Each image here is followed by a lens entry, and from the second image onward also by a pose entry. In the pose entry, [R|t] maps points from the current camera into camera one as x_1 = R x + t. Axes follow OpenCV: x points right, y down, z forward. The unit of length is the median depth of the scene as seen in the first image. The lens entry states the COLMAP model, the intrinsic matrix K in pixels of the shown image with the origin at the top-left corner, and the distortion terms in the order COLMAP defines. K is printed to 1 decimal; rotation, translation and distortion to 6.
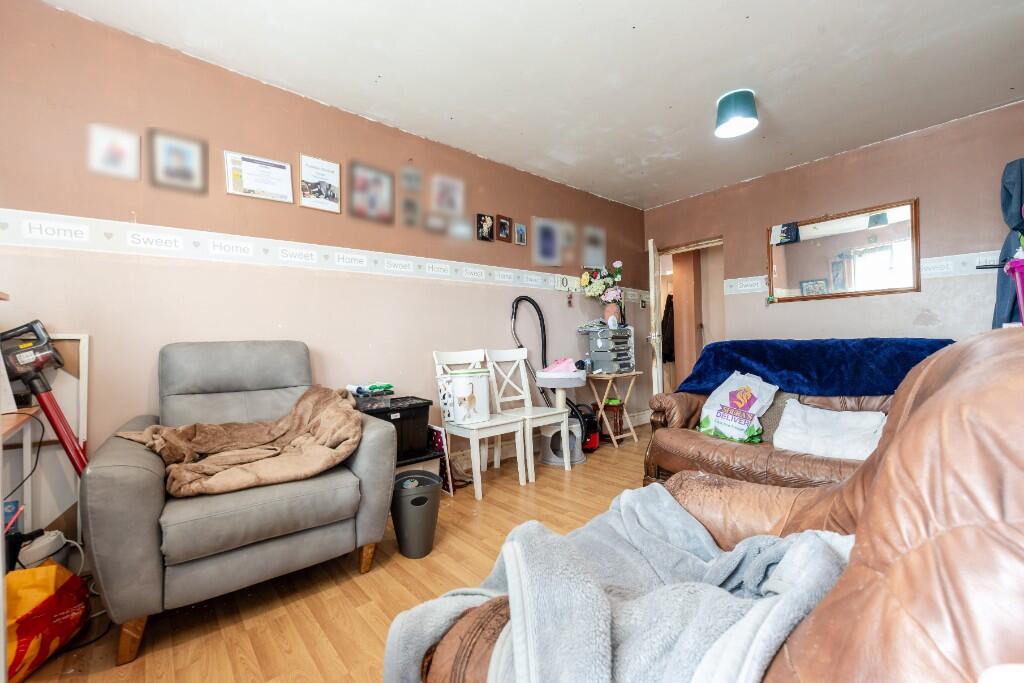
lens RADIAL K [[412.3, 0, 512.0], [0, 412.3, 341.5], [0, 0, 1]] dist [0.012906, -0.000675]
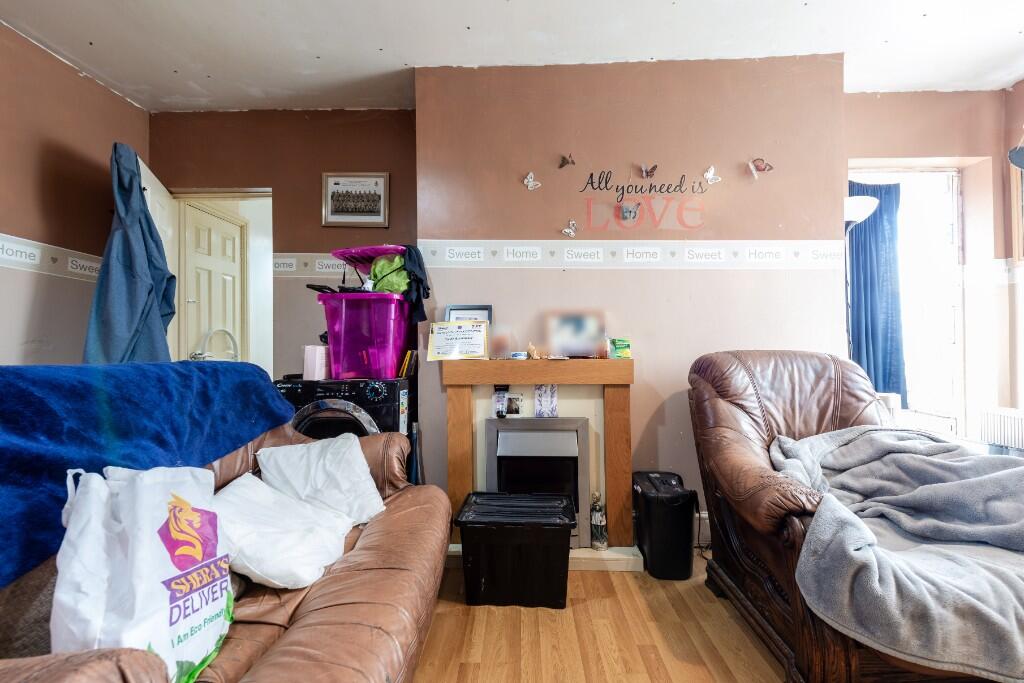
lens RADIAL K [[412.3, 0, 512.0], [0, 412.3, 341.5], [0, 0, 1]] dist [0.012906, -0.000675]
pose [[-0.749082, 0.040300, 0.661250, 0.086985], [0.020693, 0.999084, -0.037449, -0.003510], [-0.662154, -0.014369, -0.749230, 0.834694]]
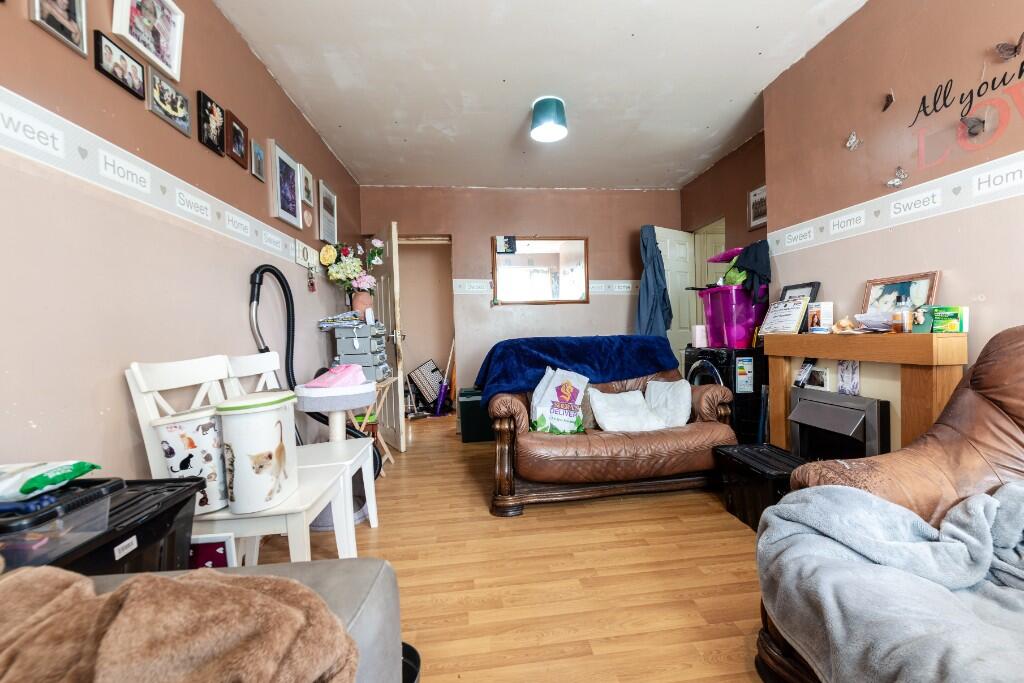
lens RADIAL K [[416.3, 0, 524.2], [0, 416.3, 337.9], [0, 0, 1]] dist [0.000197, 0.000015]
pose [[0.548831, 0.000916, 0.835933, -0.298022], [0.013399, 0.999861, -0.009893, 0.006855], [-0.835826, 0.016630, 0.548743, 0.390941]]
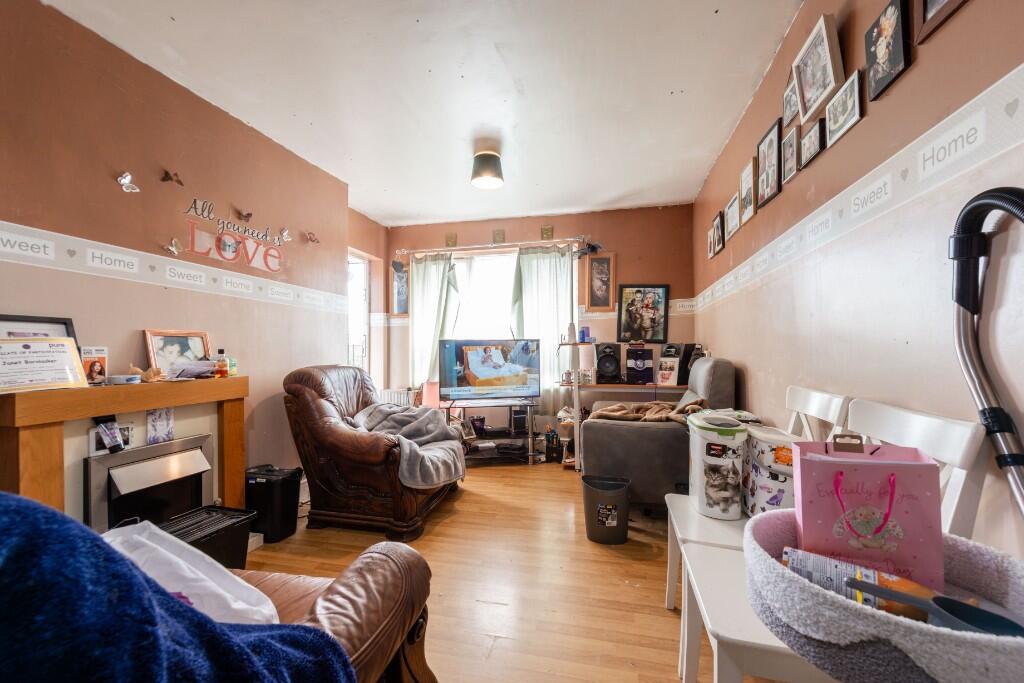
lens RADIAL K [[412.3, 0, 512.0], [0, 412.3, 341.5], [0, 0, 1]] dist [0.012906, -0.000675]
pose [[-0.814335, 0.020828, -0.580022, 0.398976], [0.032381, 0.999430, -0.009574, -0.034869], [0.579491, -0.026578, -0.814545, 1.121842]]
